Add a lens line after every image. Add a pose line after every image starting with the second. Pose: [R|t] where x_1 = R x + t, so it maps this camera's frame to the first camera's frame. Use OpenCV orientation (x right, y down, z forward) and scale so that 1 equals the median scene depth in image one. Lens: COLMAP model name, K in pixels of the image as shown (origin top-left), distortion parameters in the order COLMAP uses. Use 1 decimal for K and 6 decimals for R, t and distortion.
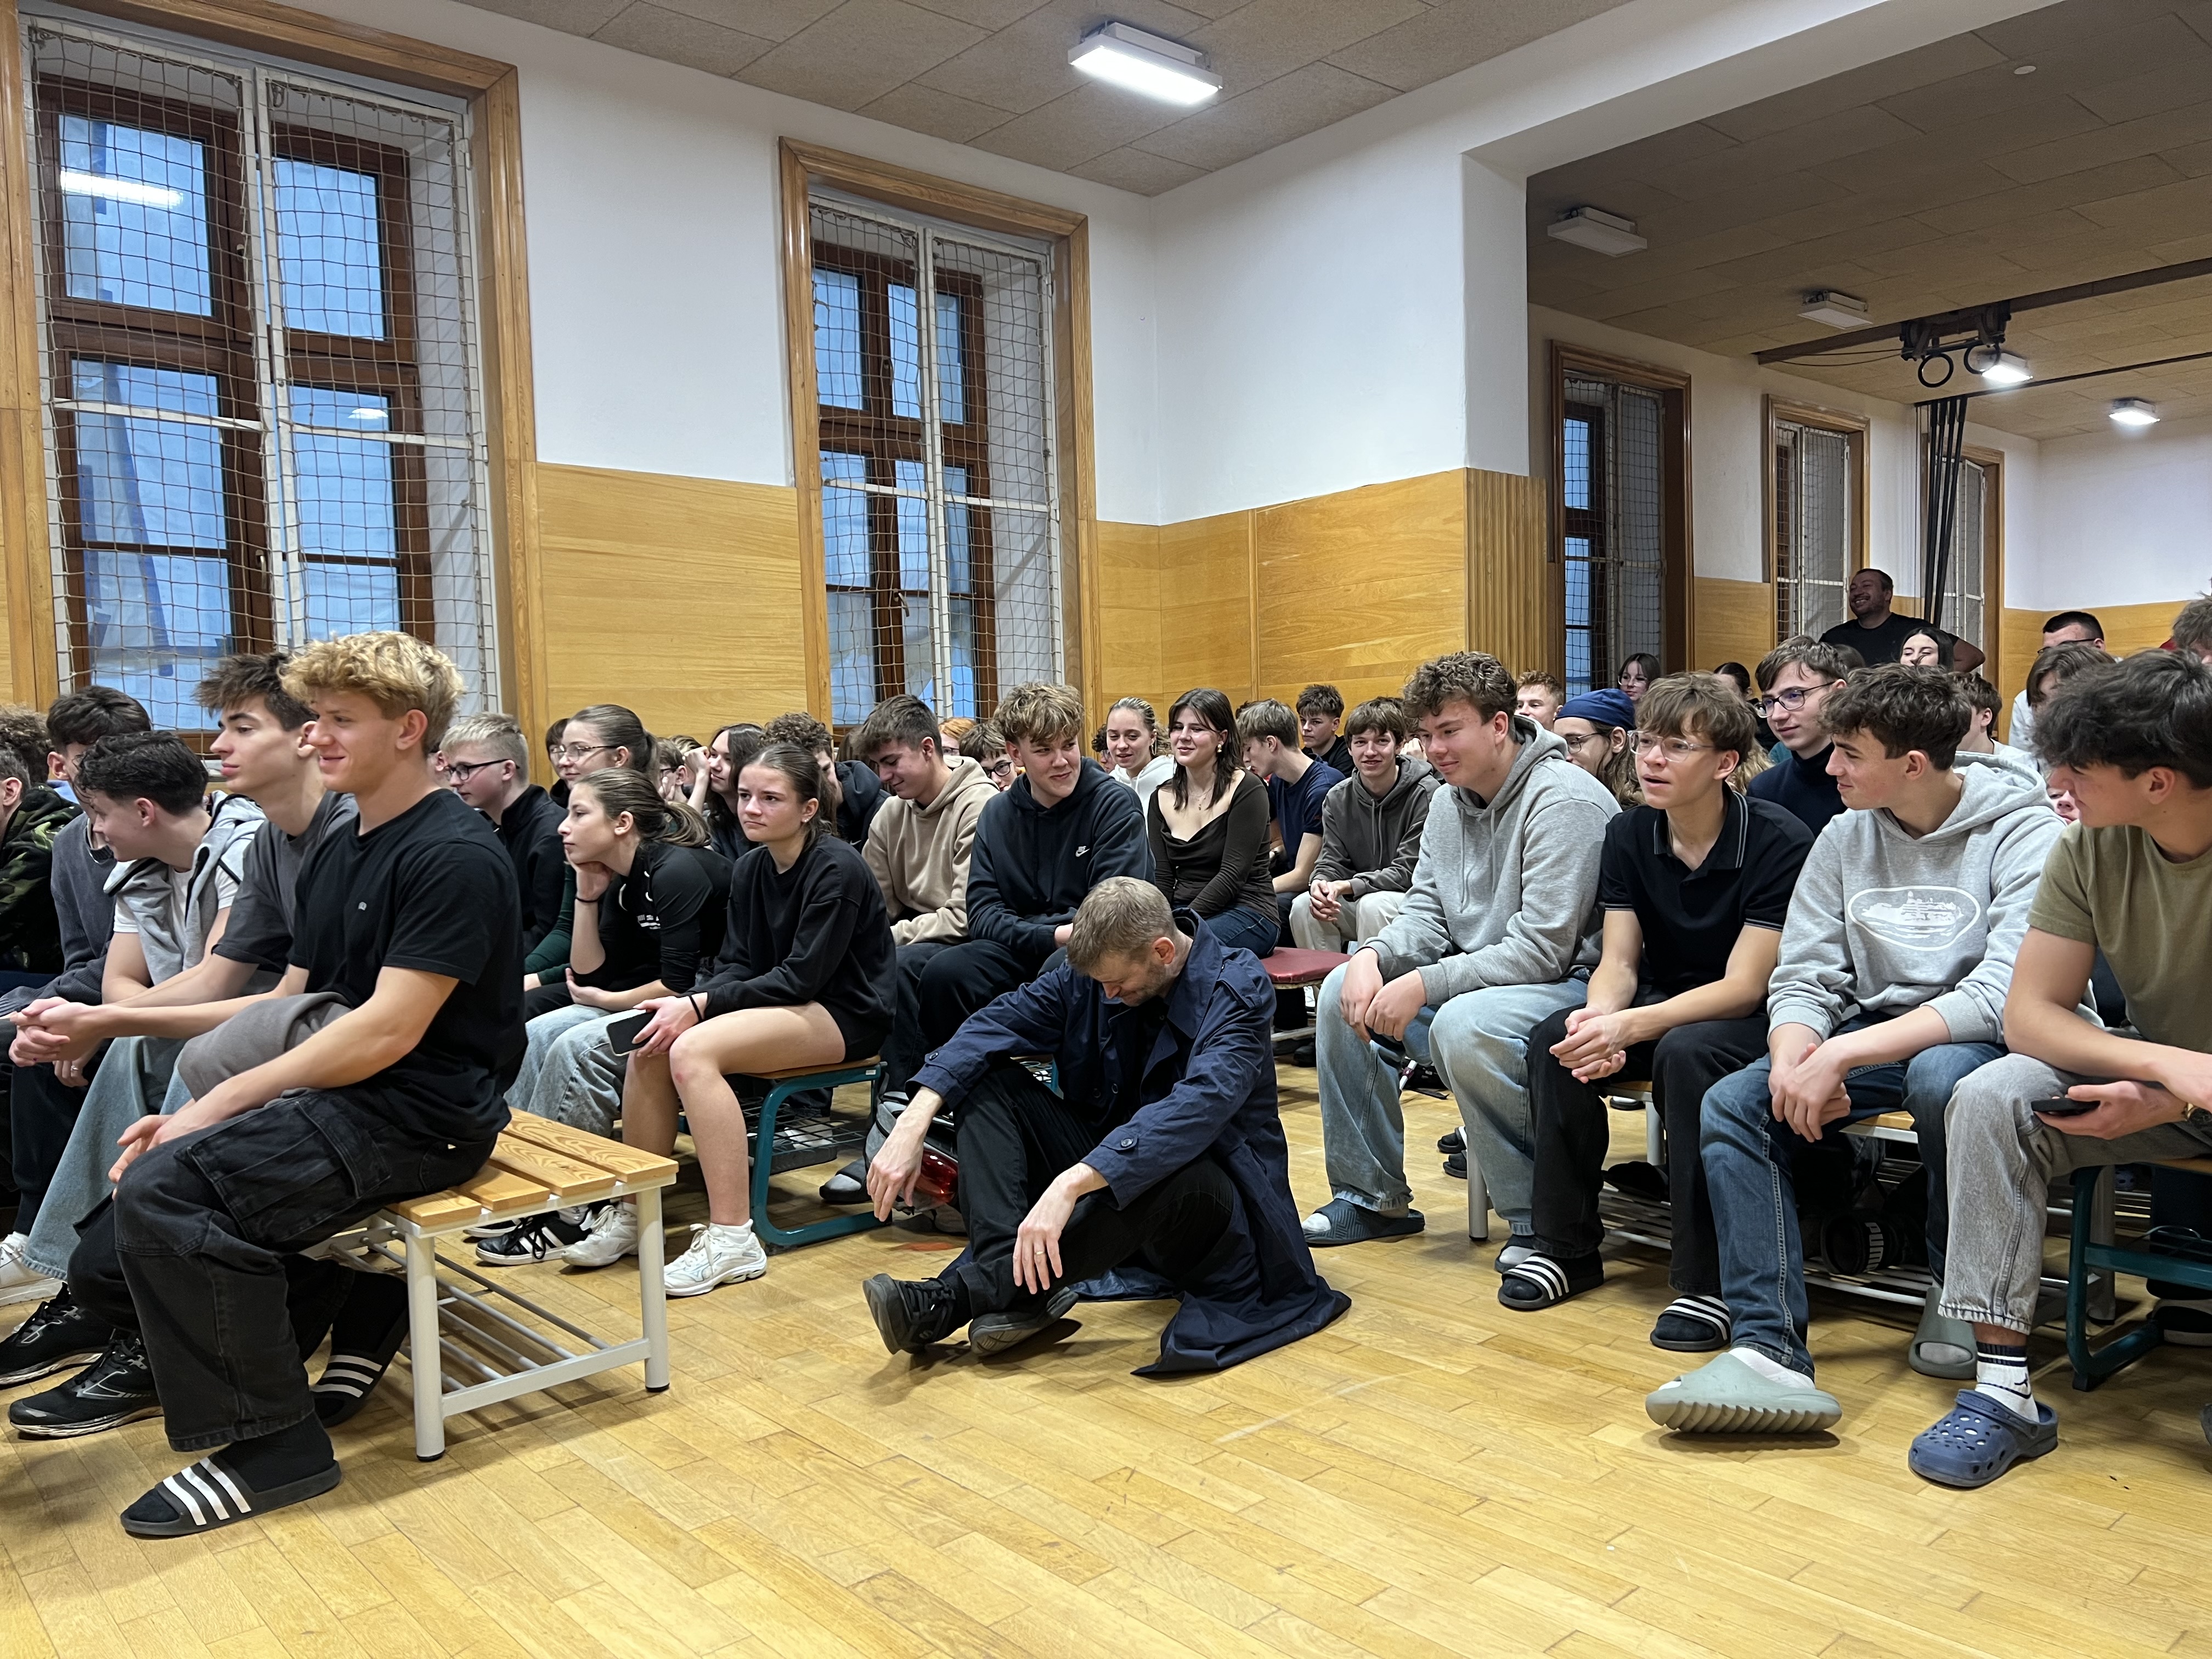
lens RADIAL K [[1674.4, 0, 1101.2], [0, 1674.4, 814.0], [0, 0, 1]] dist [0.072756, -0.054332]
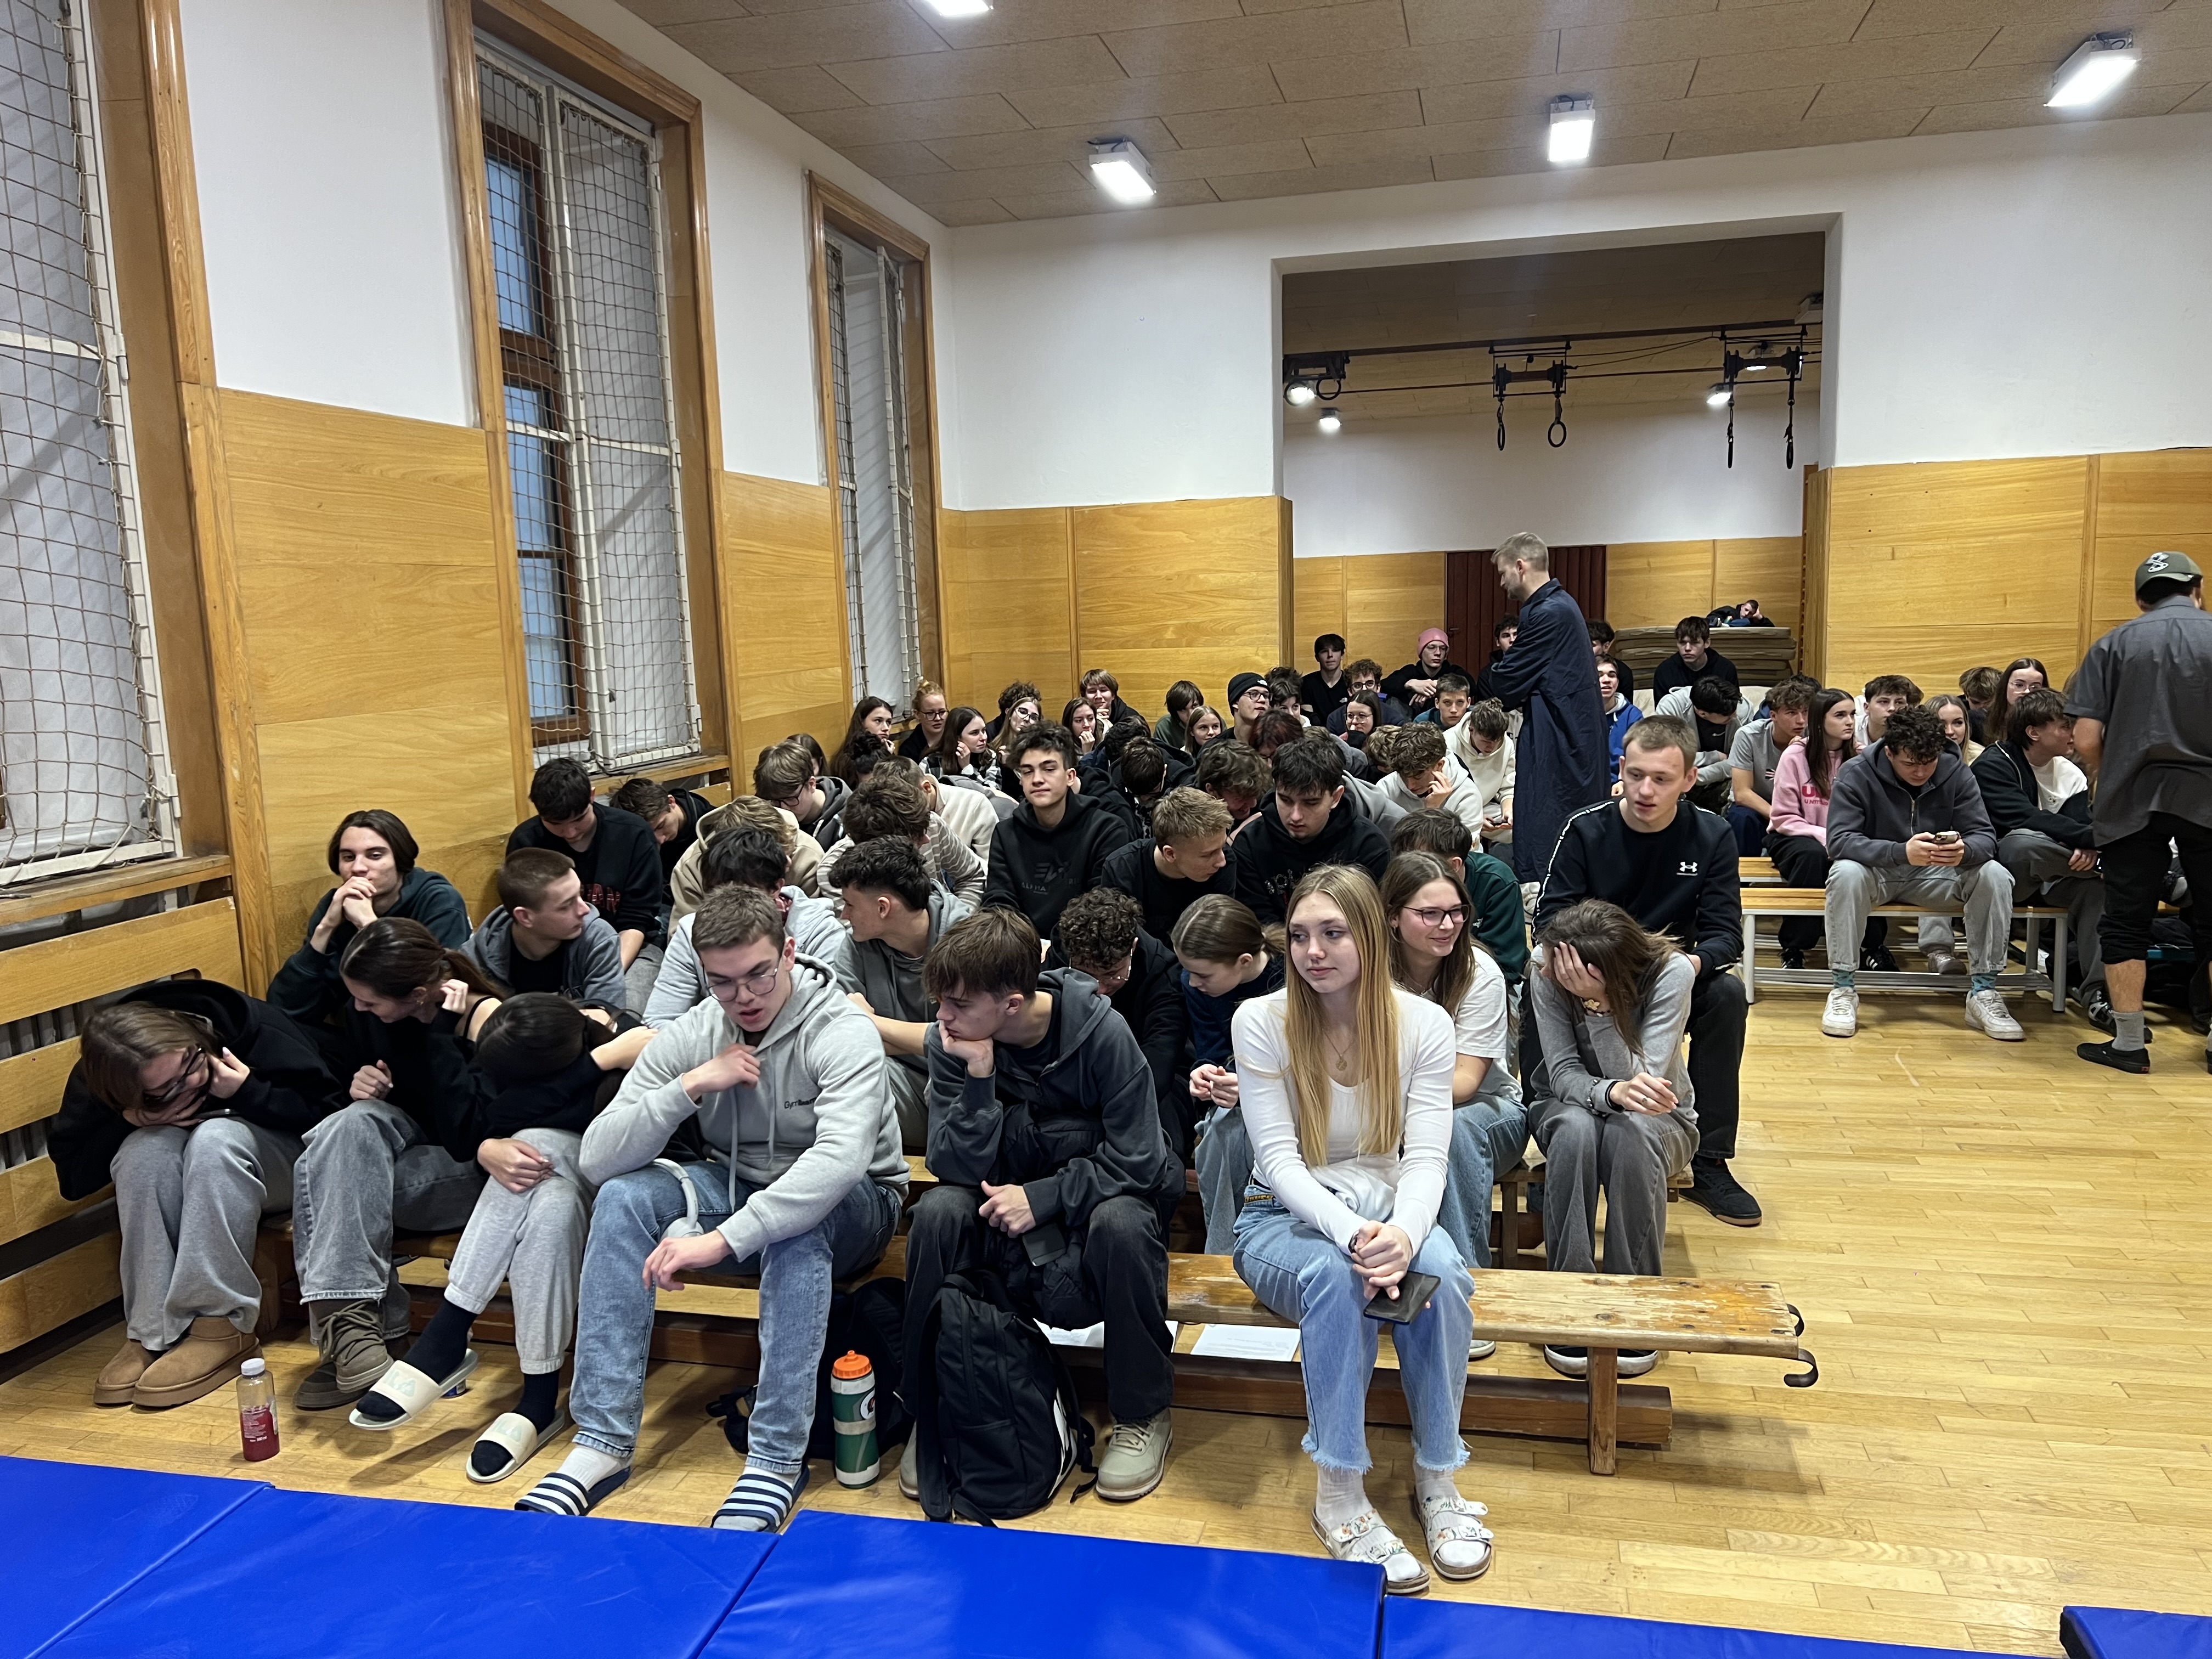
lens RADIAL K [[1674.4, 0, 1118.6], [0, 1674.4, 836.2], [0, 0, 1]] dist [0.072756, -0.054332]
pose [[0.822125, -0.069393, 0.565062, -0.670464], [0.023850, 0.995870, 0.087600, -0.053323], [-0.568807, -0.058542, 0.820385, -0.057102]]
